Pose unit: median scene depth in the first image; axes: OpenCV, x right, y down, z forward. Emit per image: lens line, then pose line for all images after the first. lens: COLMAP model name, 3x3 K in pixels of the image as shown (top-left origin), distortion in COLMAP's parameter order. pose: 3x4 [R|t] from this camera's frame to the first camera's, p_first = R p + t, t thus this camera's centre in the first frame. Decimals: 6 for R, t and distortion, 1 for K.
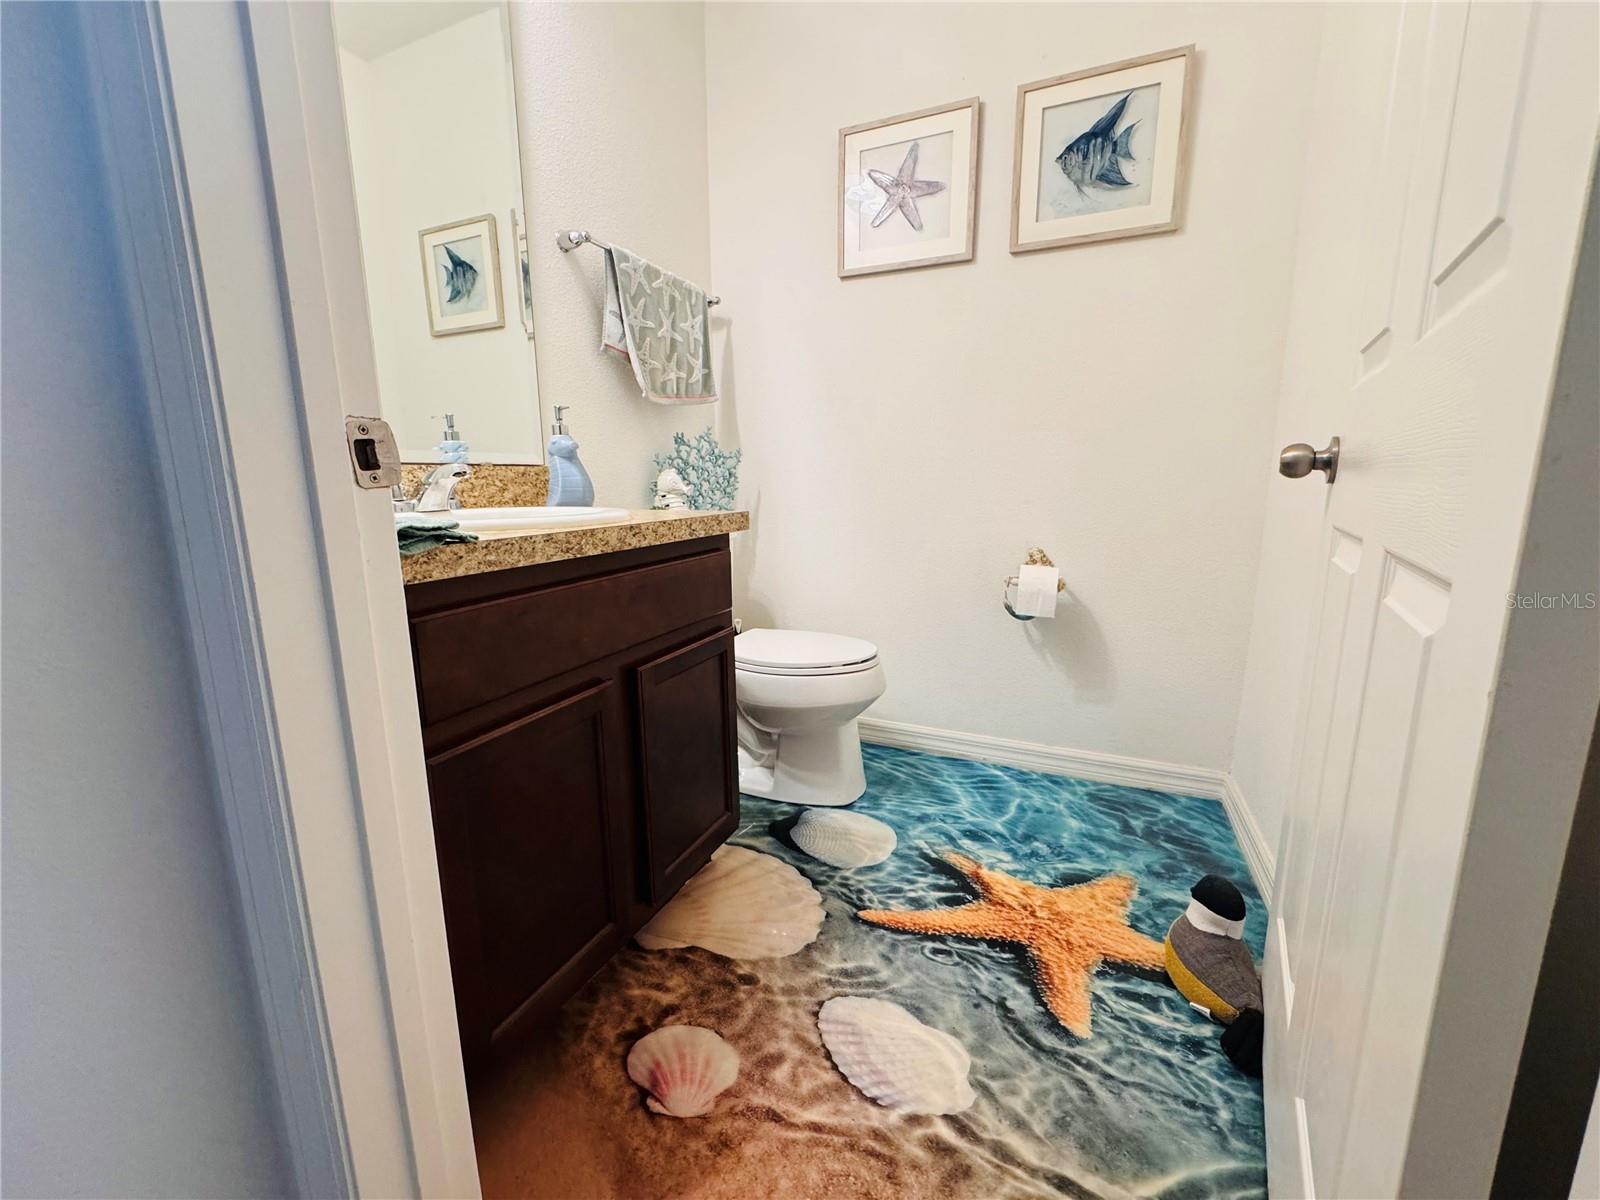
lens RADIAL K [[637.2, 0, 801.1], [0, 637.2, 594.8], [0, 0, 1]] dist [-0.006371, 0.001218]
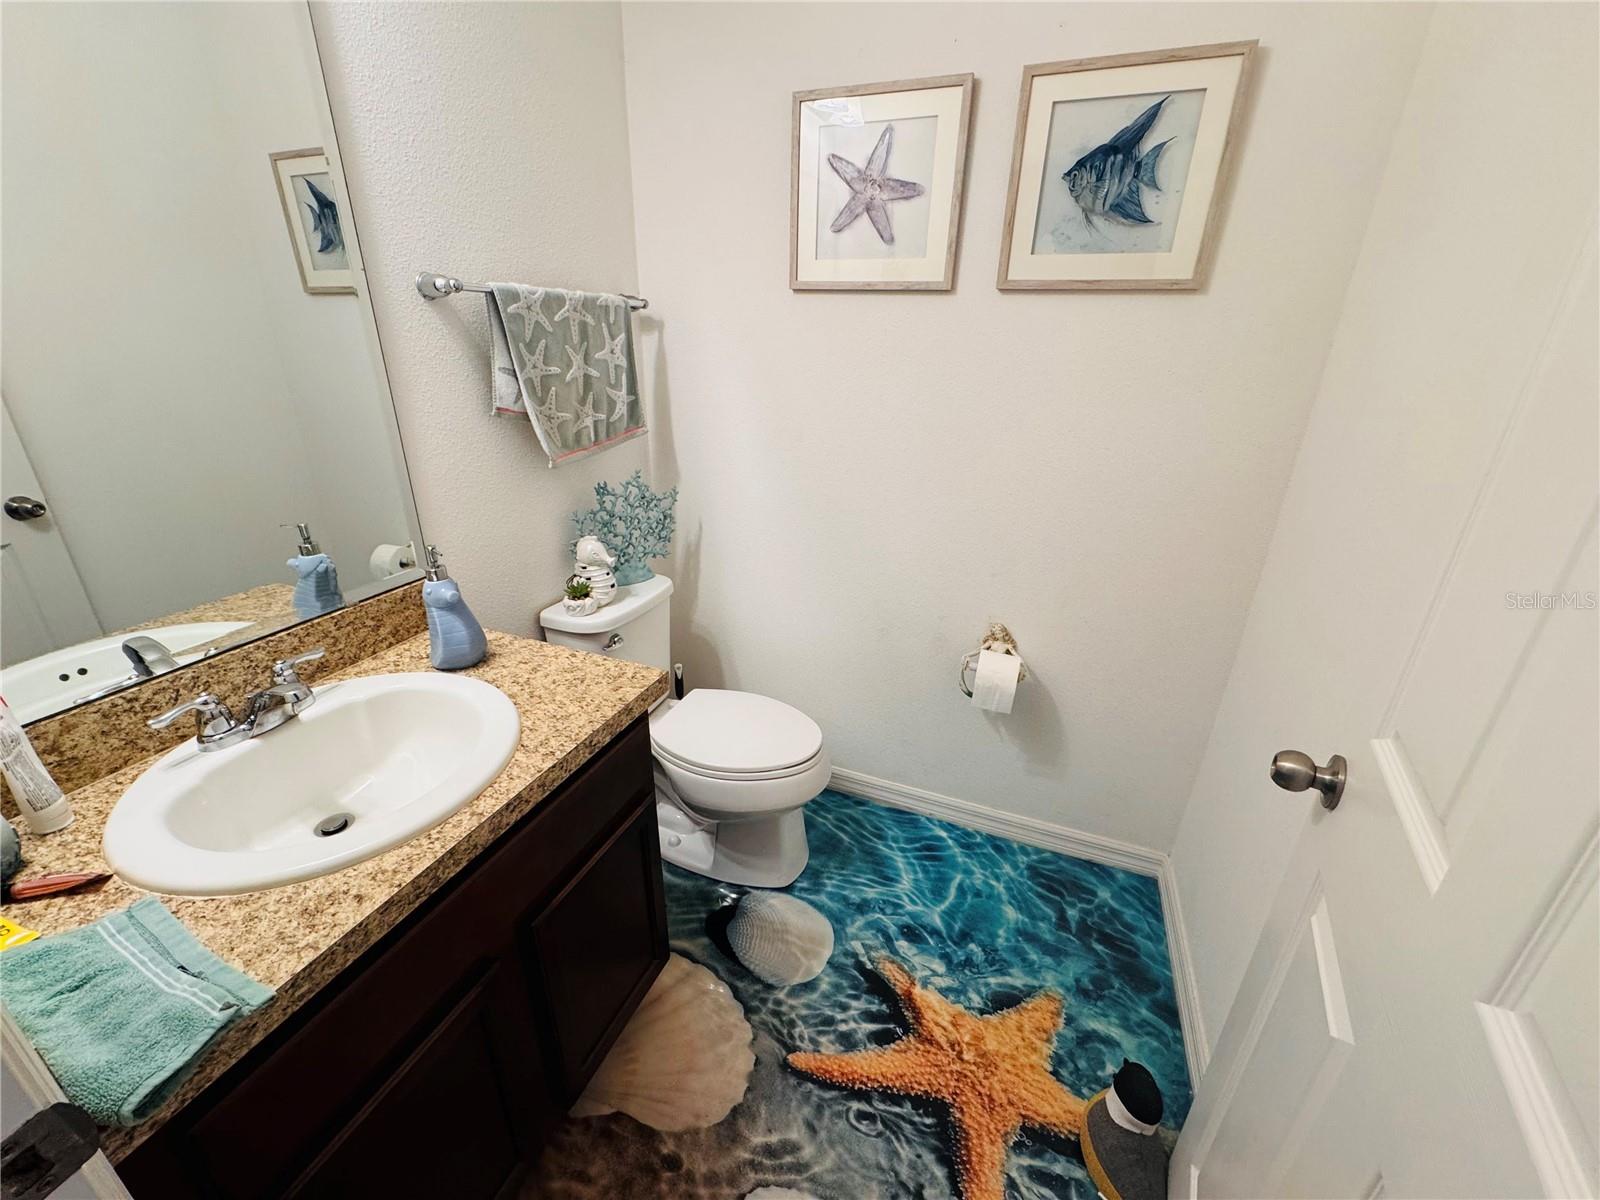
lens RADIAL K [[637.2, 0, 800.3], [0, 637.2, 596.5], [0, 0, 1]] dist [-0.006371, 0.001218]
pose [[0.998902, 0.010166, 0.045737, 0.048070], [-0.019415, 0.978238, 0.206577, -0.354283], [-0.042641, -0.207238, 0.977361, 0.145523]]
